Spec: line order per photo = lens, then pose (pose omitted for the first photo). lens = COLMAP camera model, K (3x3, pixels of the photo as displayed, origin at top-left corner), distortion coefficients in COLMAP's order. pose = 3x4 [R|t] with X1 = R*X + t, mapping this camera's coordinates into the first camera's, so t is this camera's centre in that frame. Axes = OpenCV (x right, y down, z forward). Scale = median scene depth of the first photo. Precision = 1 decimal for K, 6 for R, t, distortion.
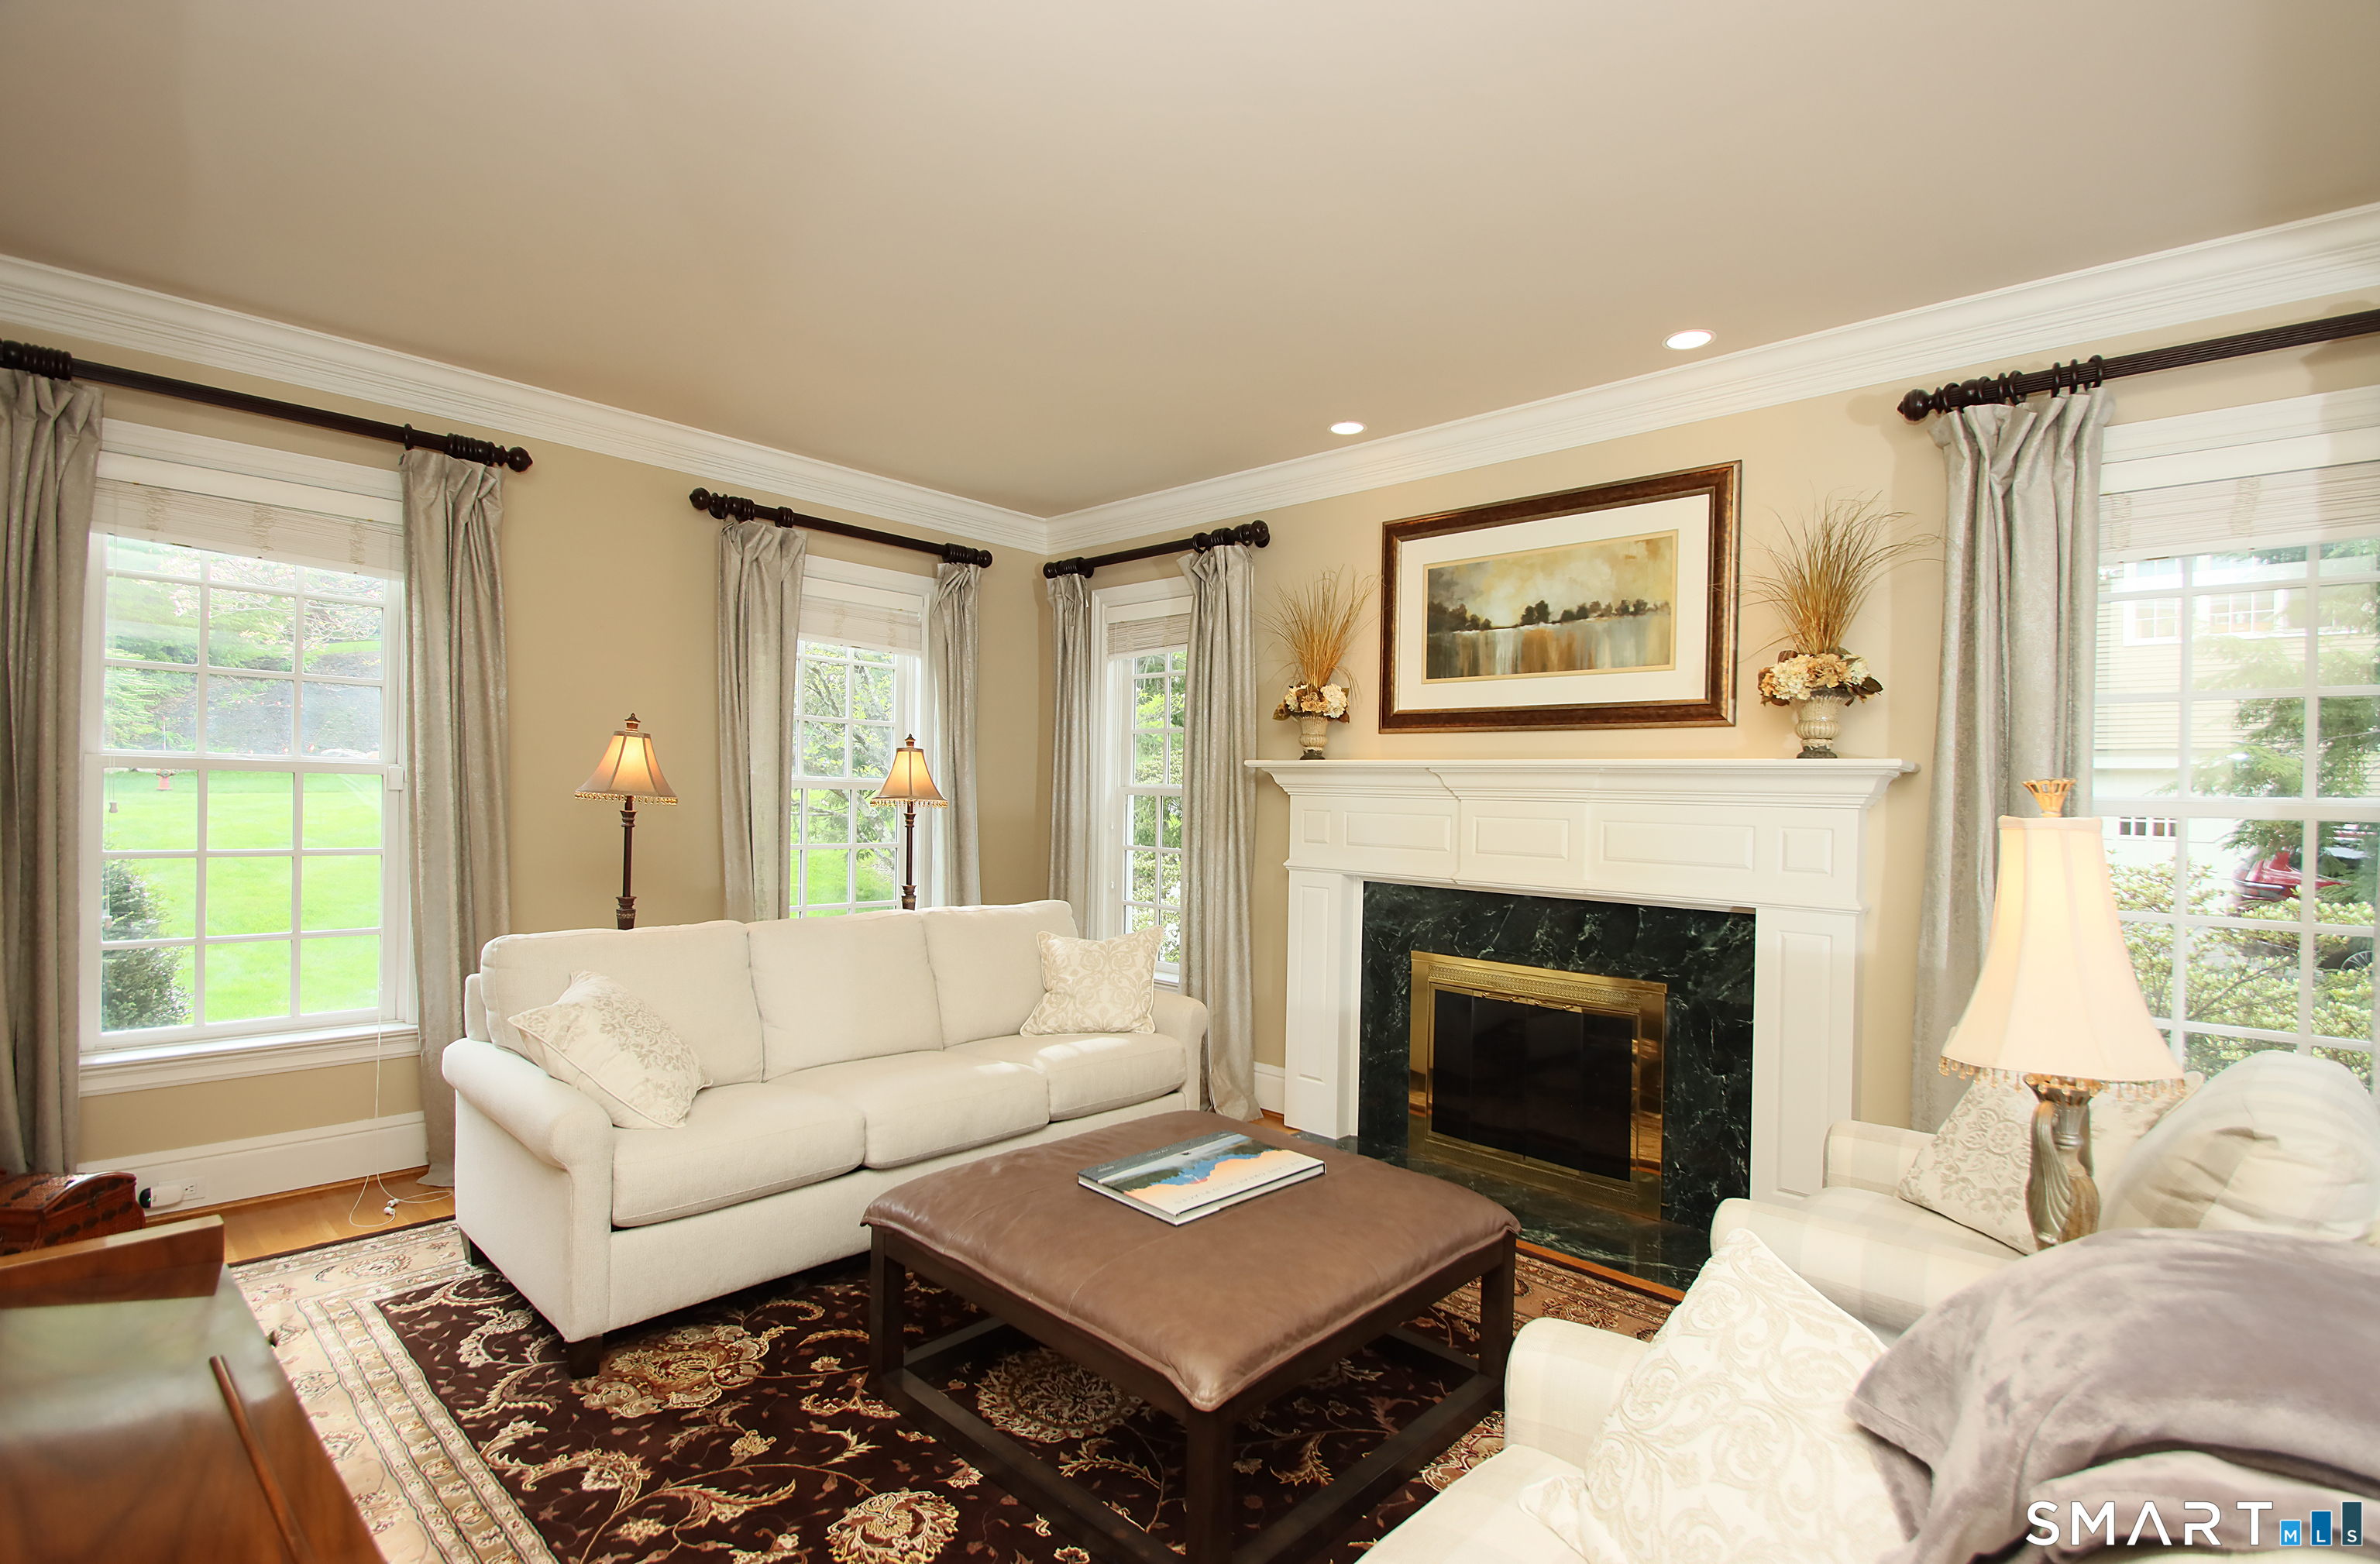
lens RADIAL K [[1100.5, 0, 1186.6], [0, 1100.5, 800.9], [0, 0, 1]] dist [0.004656, -0.010571]
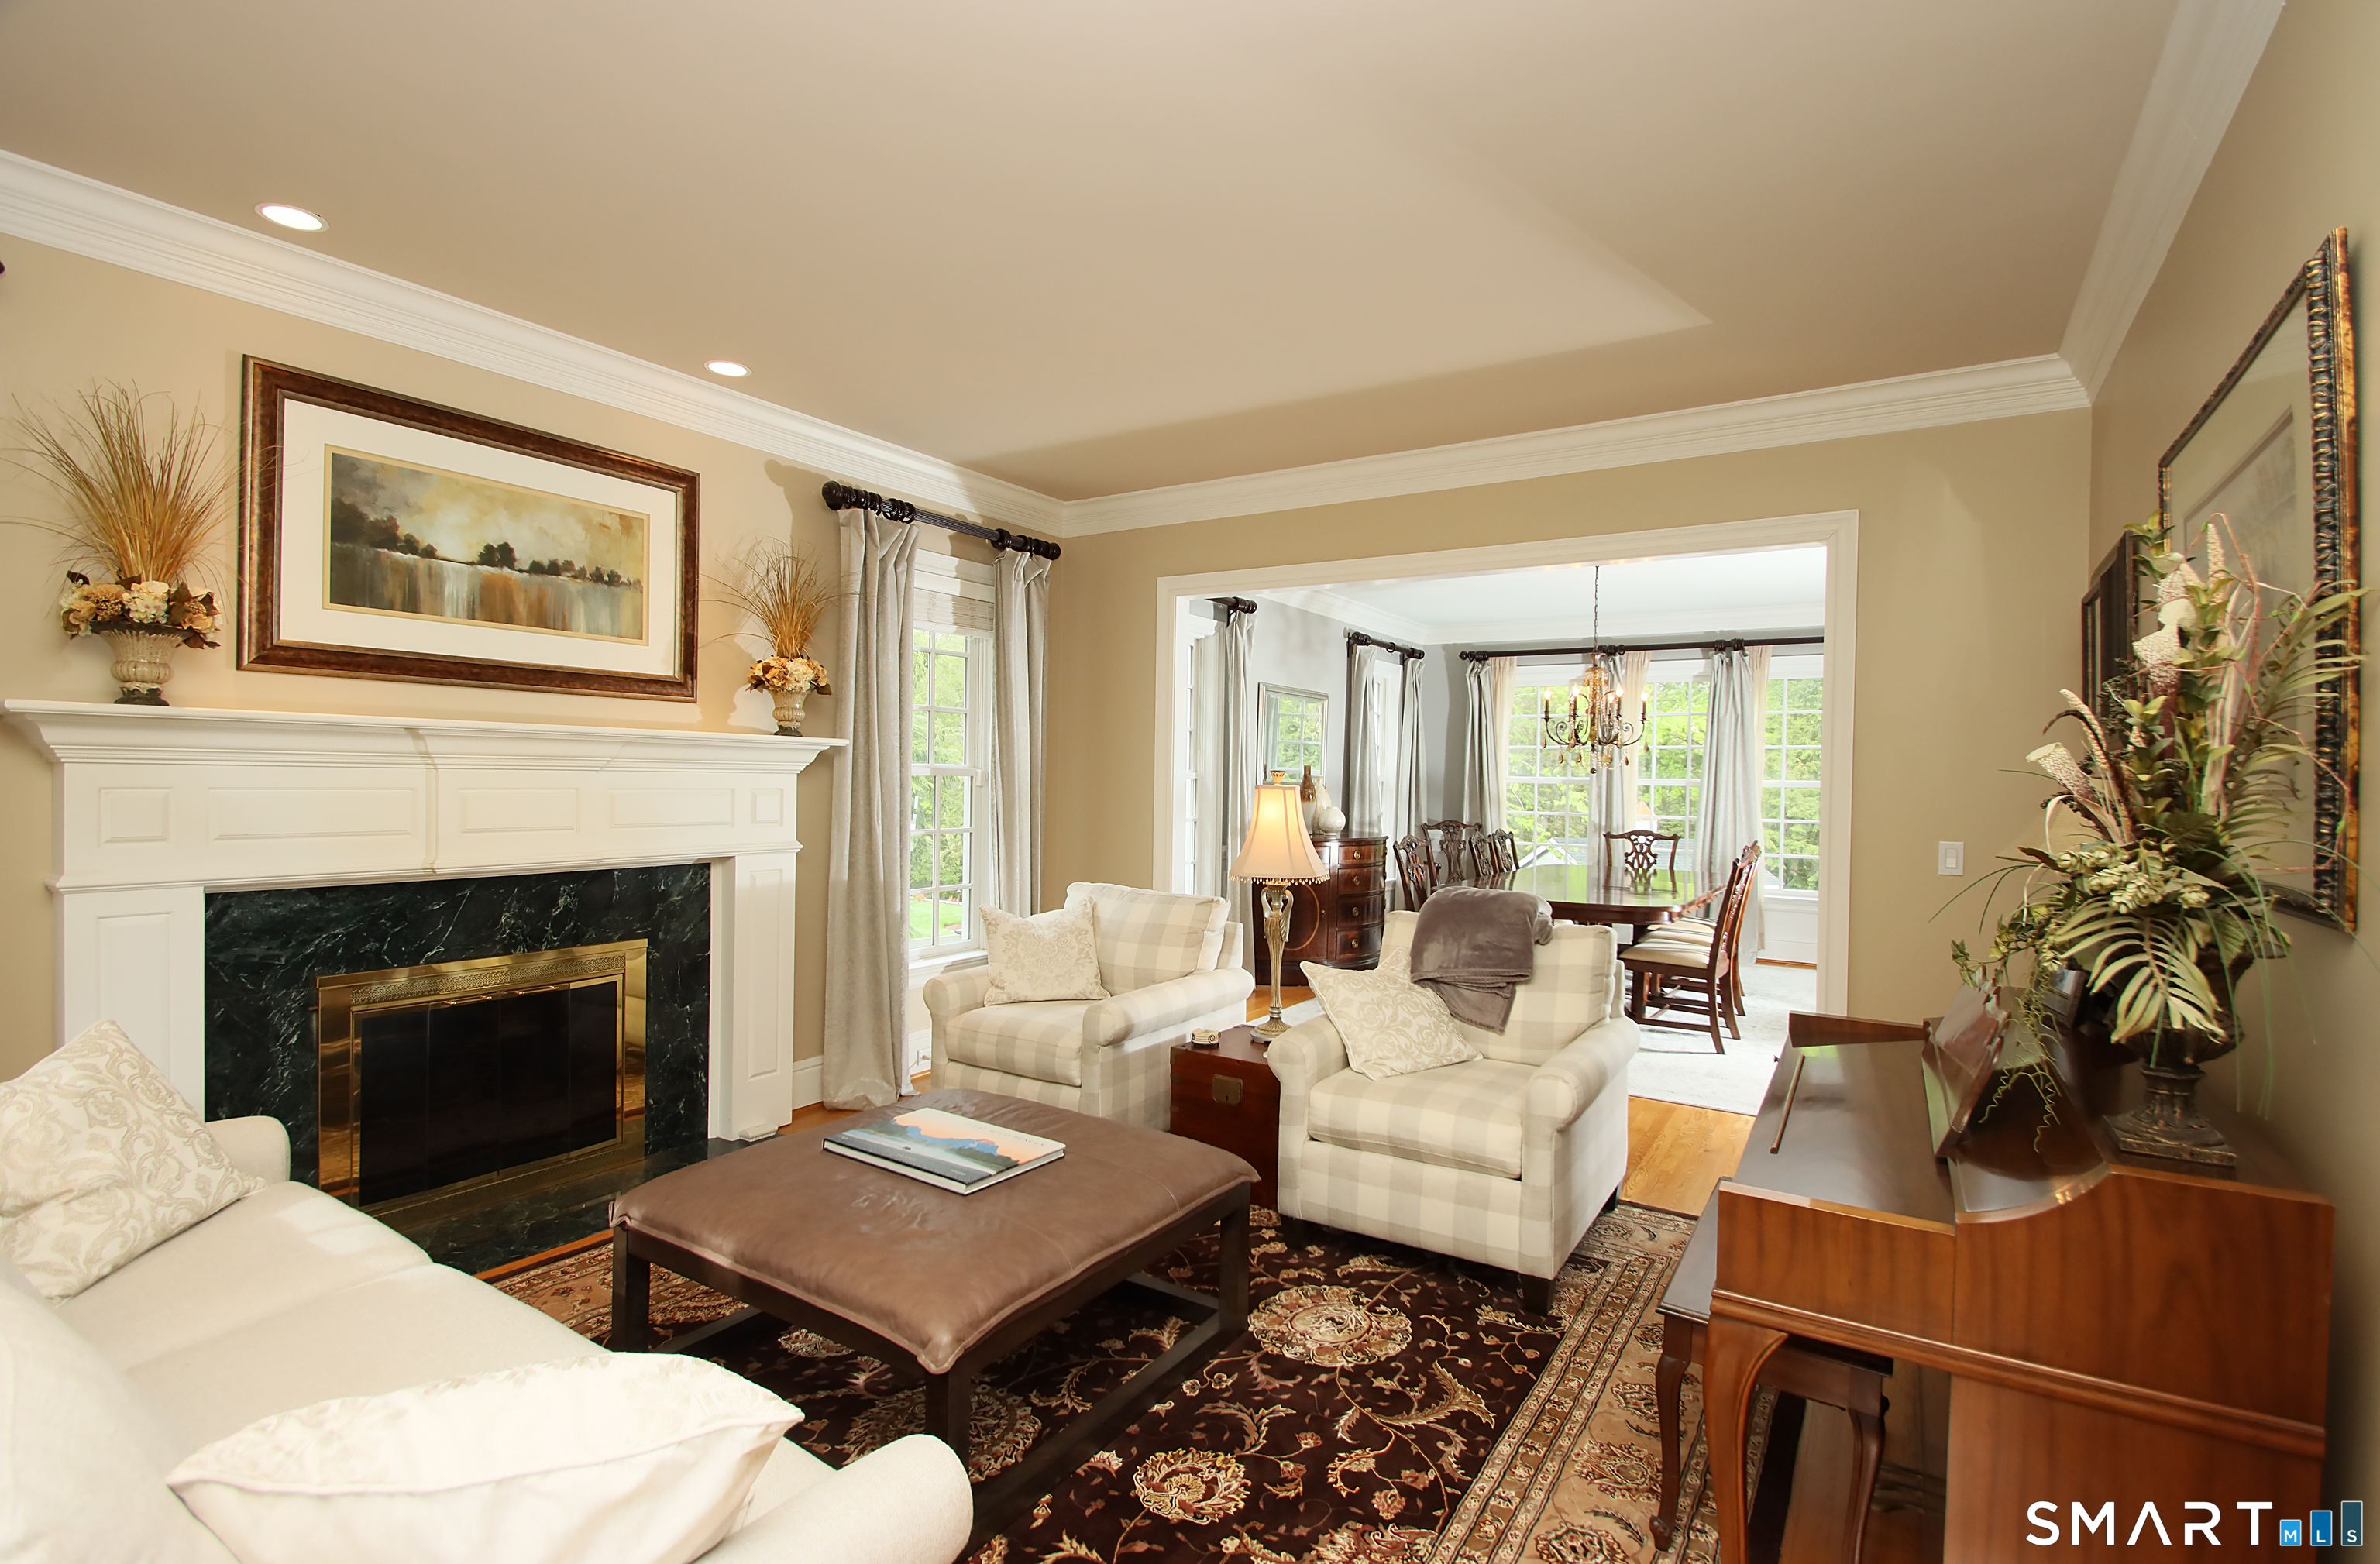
lens RADIAL K [[1100.5, 0, 1204.8], [0, 1100.5, 796.2], [0, 0, 1]] dist [0.004656, -0.010571]
pose [[-0.179323, -0.043947, 0.982808, -0.661804], [-0.014953, 0.999008, 0.041943, -0.023932], [-0.983677, -0.007175, -0.179802, 0.610247]]
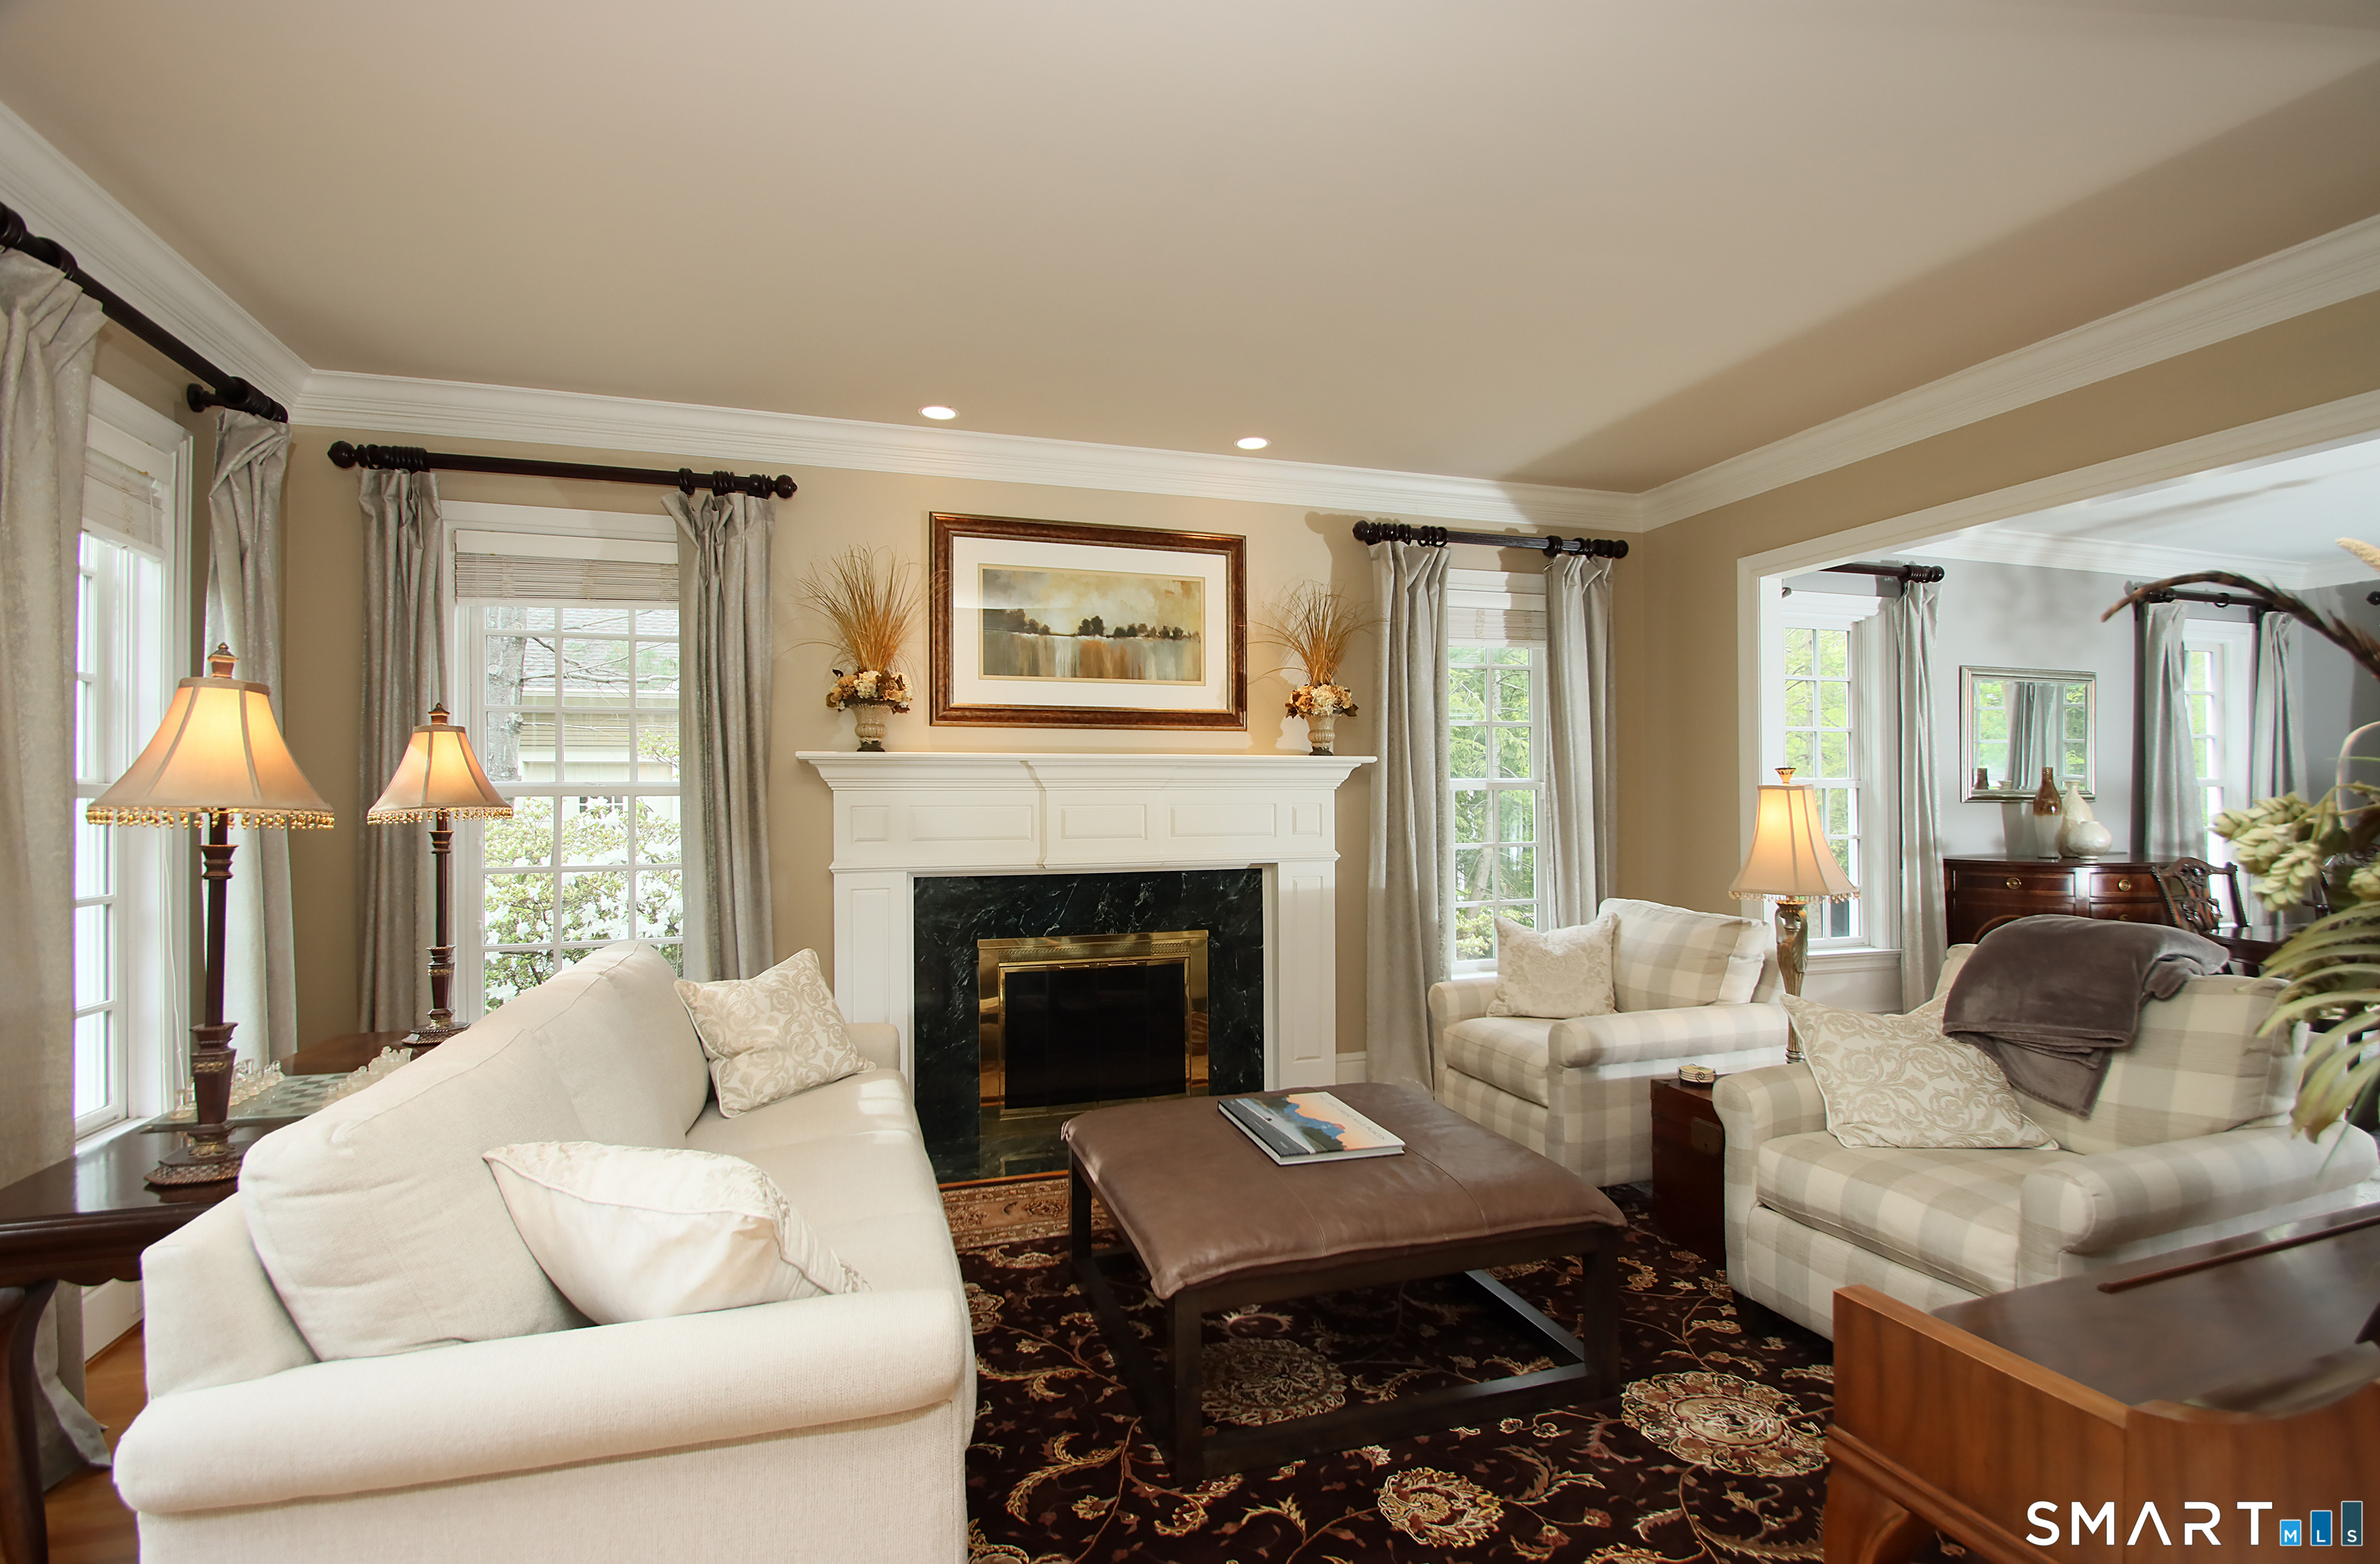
lens RADIAL K [[1100.5, 0, 1197.7], [0, 1100.5, 799.0], [0, 0, 1]] dist [0.004656, -0.010571]
pose [[0.482654, -0.025388, 0.875443, -0.643371], [0.023214, 0.999599, 0.016191, -0.007090], [-0.875504, 0.012508, 0.483050, 0.358015]]
